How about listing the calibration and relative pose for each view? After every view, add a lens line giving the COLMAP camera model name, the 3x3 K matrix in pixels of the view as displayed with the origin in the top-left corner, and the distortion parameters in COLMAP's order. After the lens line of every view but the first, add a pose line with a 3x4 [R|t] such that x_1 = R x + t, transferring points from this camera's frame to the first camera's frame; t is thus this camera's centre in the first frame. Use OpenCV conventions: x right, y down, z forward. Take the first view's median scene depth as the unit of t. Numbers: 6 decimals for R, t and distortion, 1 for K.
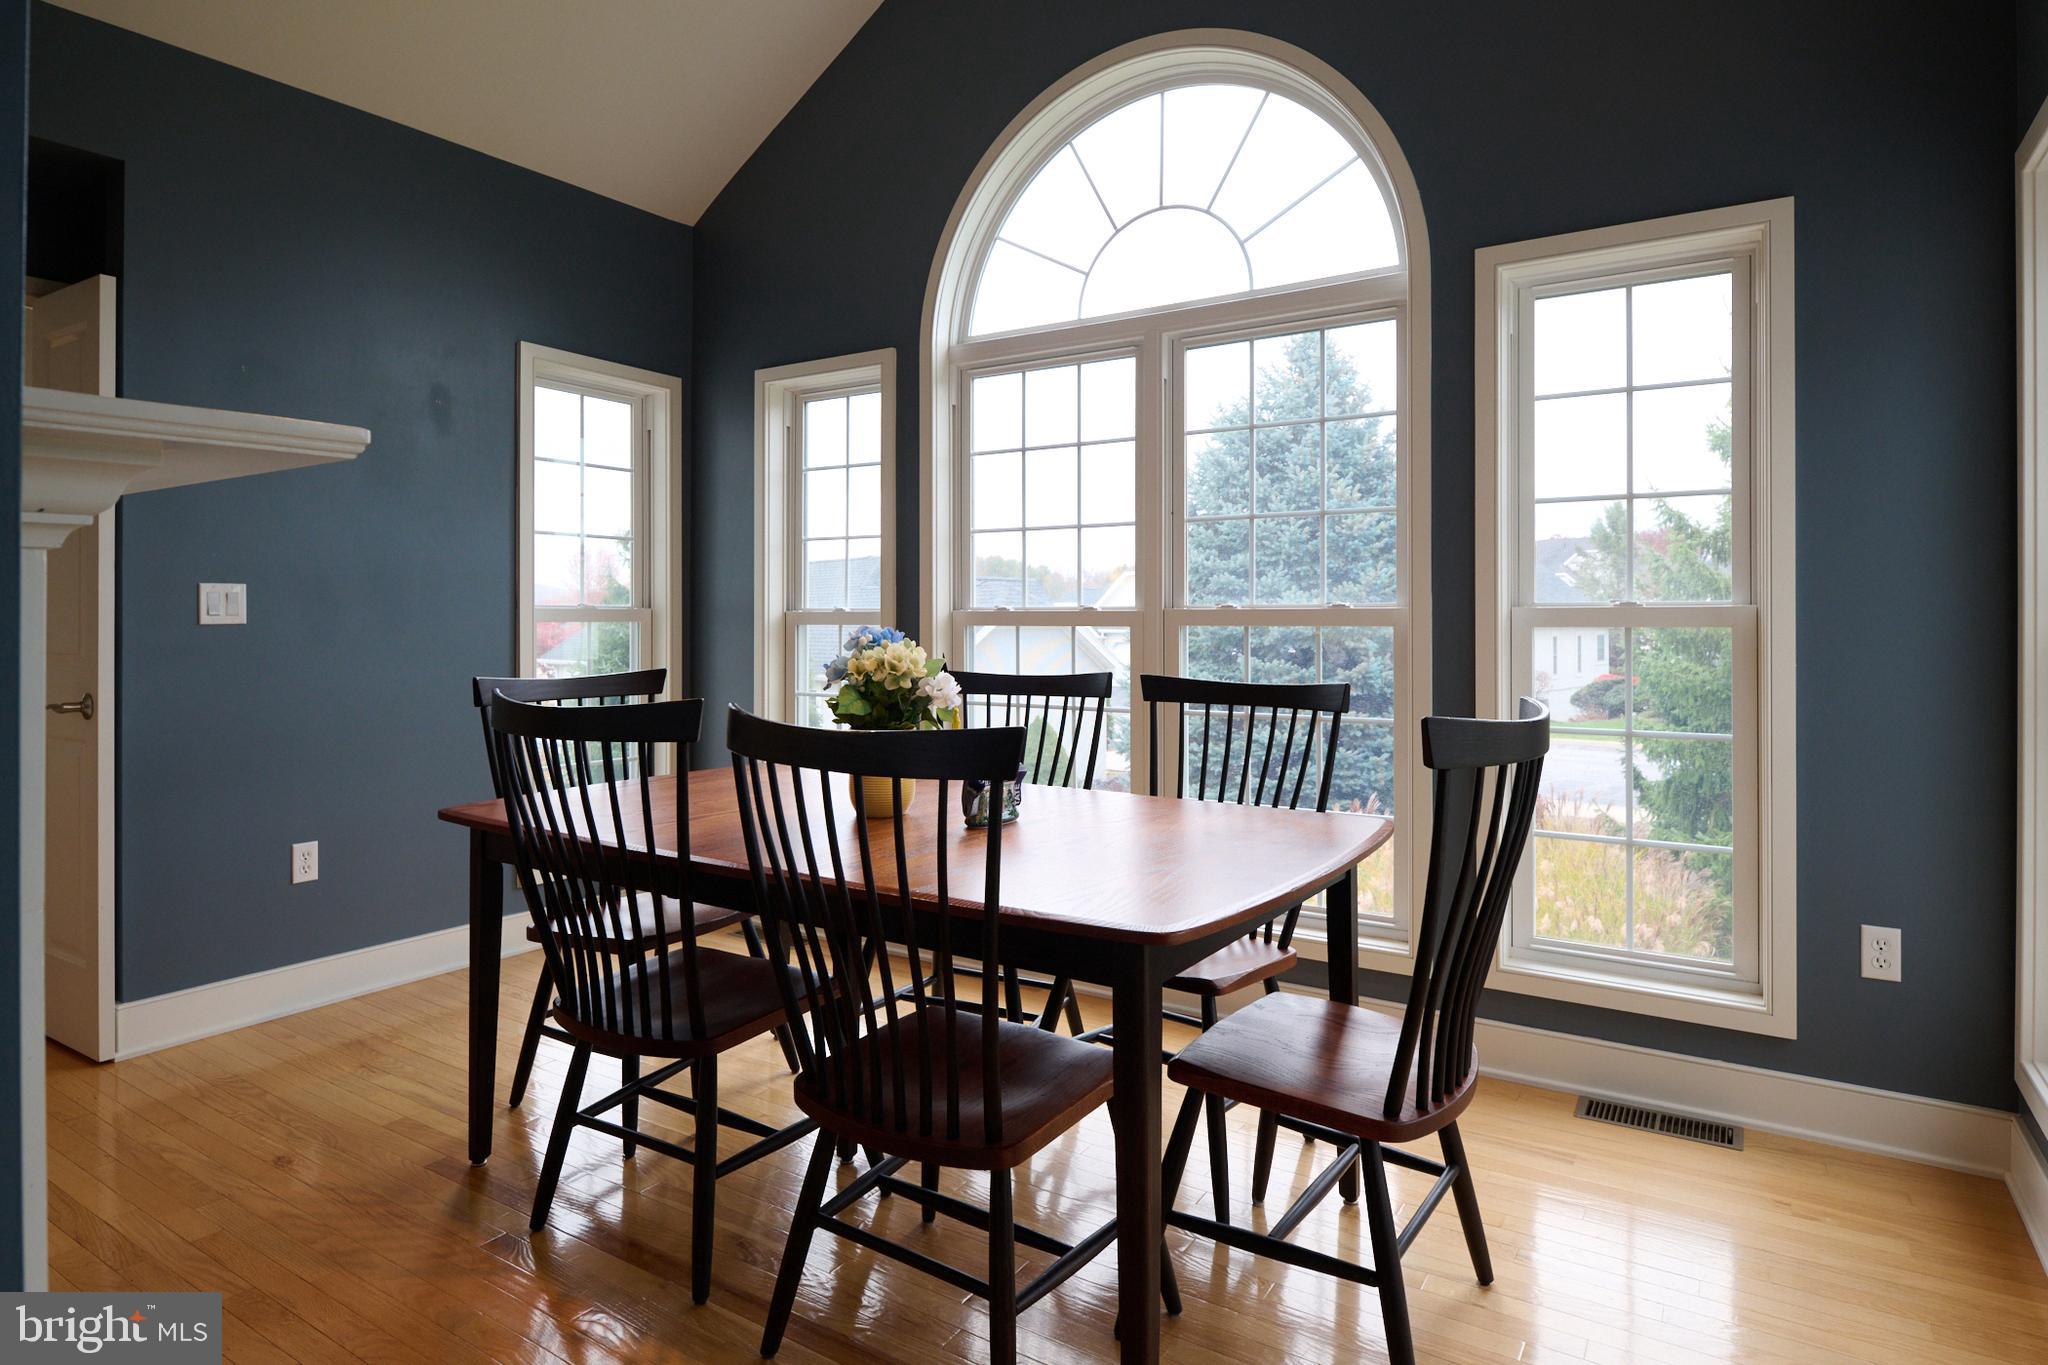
lens RADIAL K [[1092.5, 0, 1109.8], [0, 1092.5, 618.6], [0, 0, 1]] dist [0.002326, 0.000392]
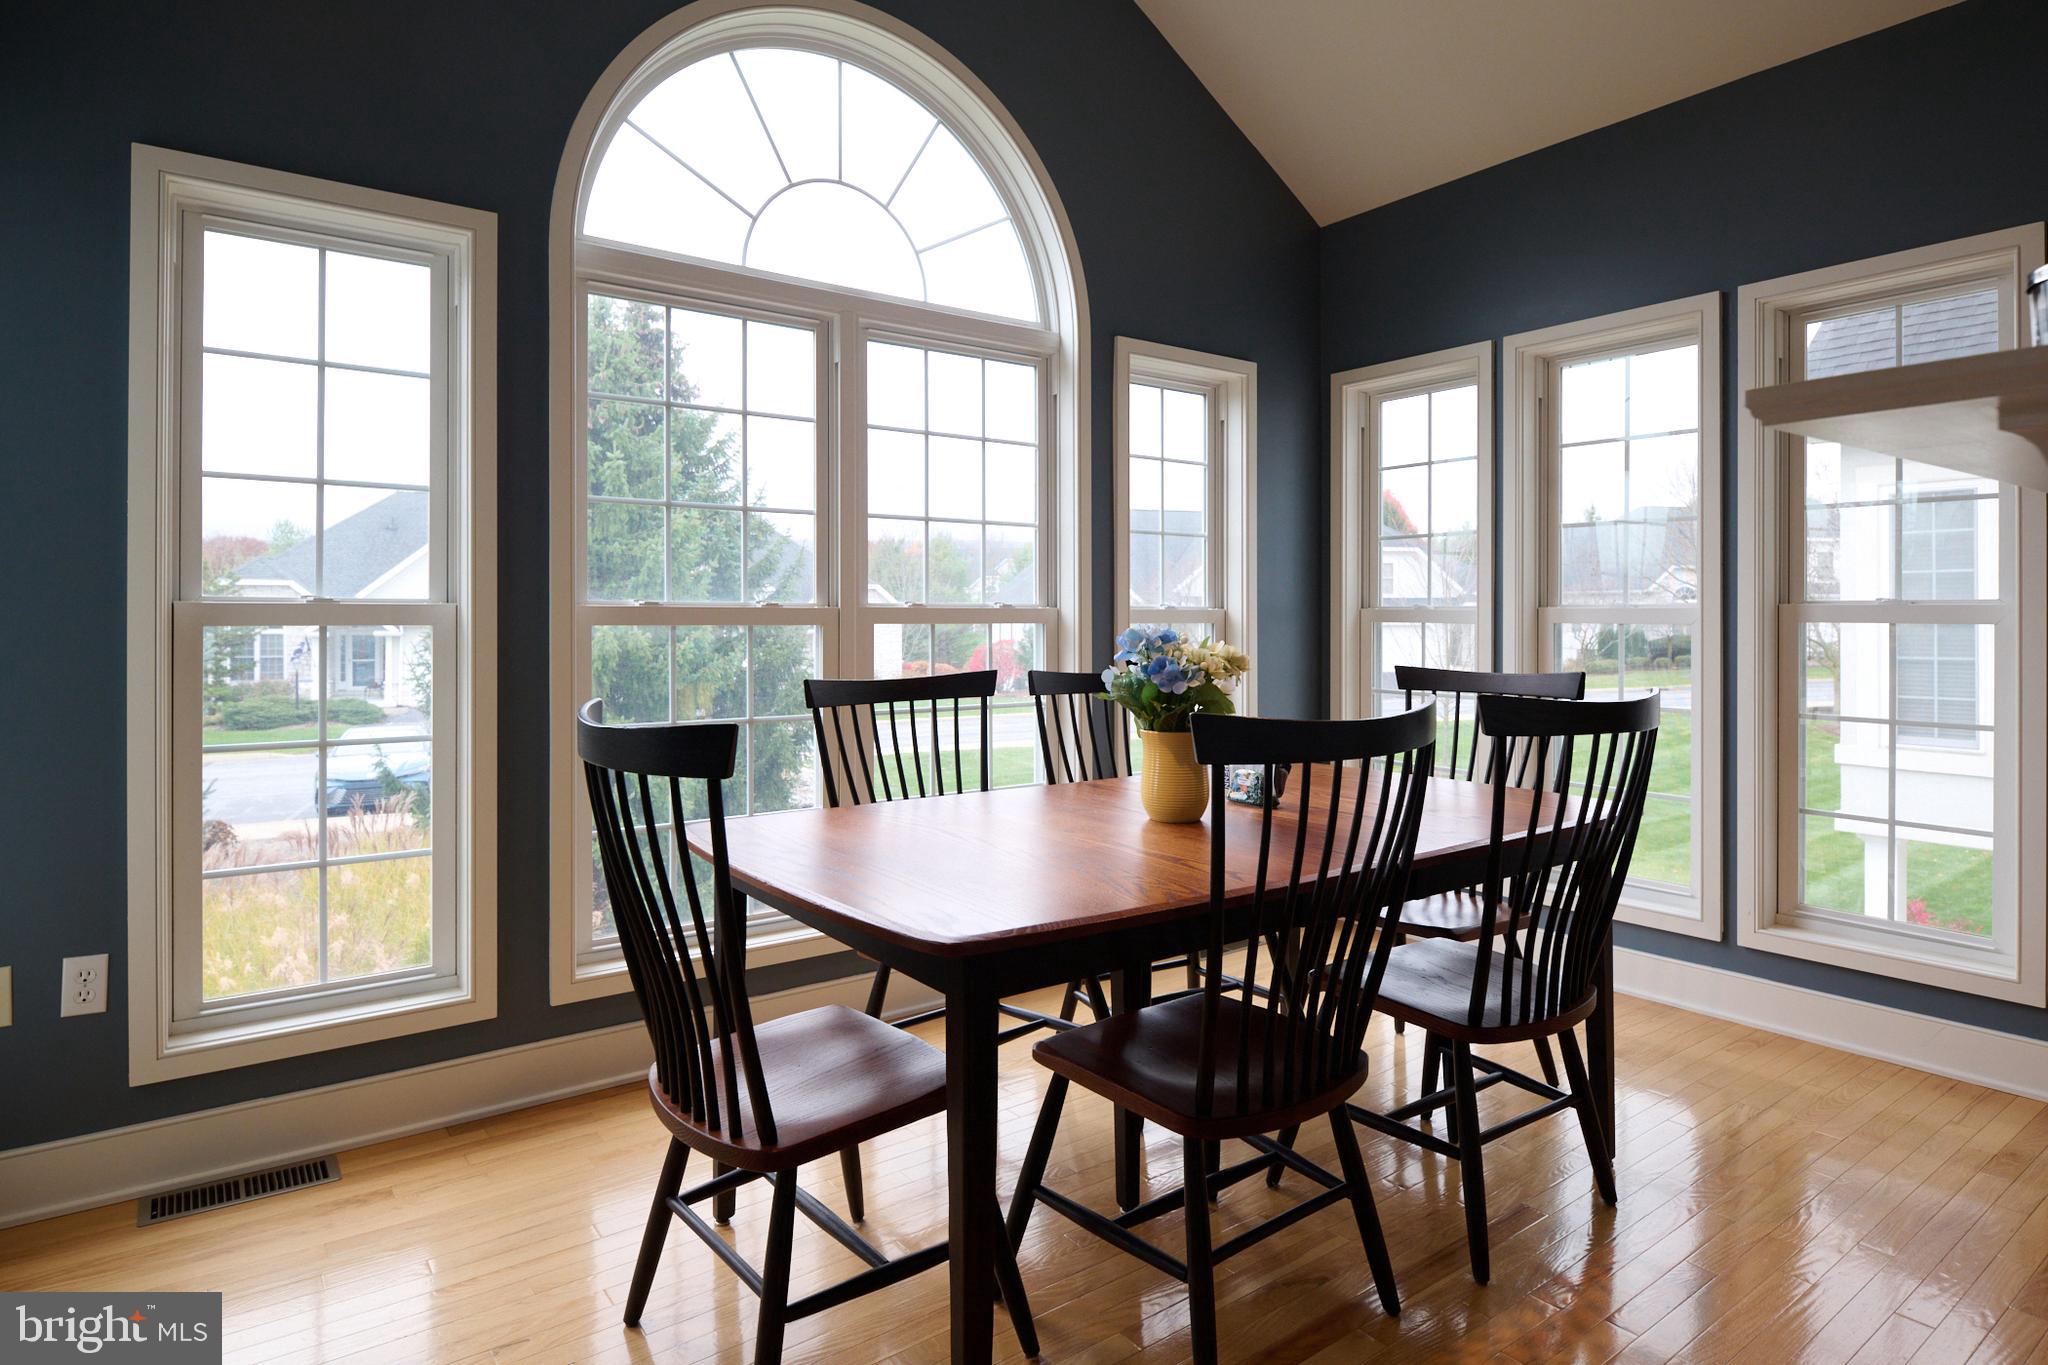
lens RADIAL K [[1142.5, 0, 1028.6], [0, 1142.5, 619.4], [0, 0, 1]] dist [-0.005065, -0.000267]
pose [[0.380546, -0.000250, 0.924762, -0.796823], [-0.001807, 0.999998, 0.001014, 0.001092], [-0.924760, -0.002057, 0.380545, 0.468693]]
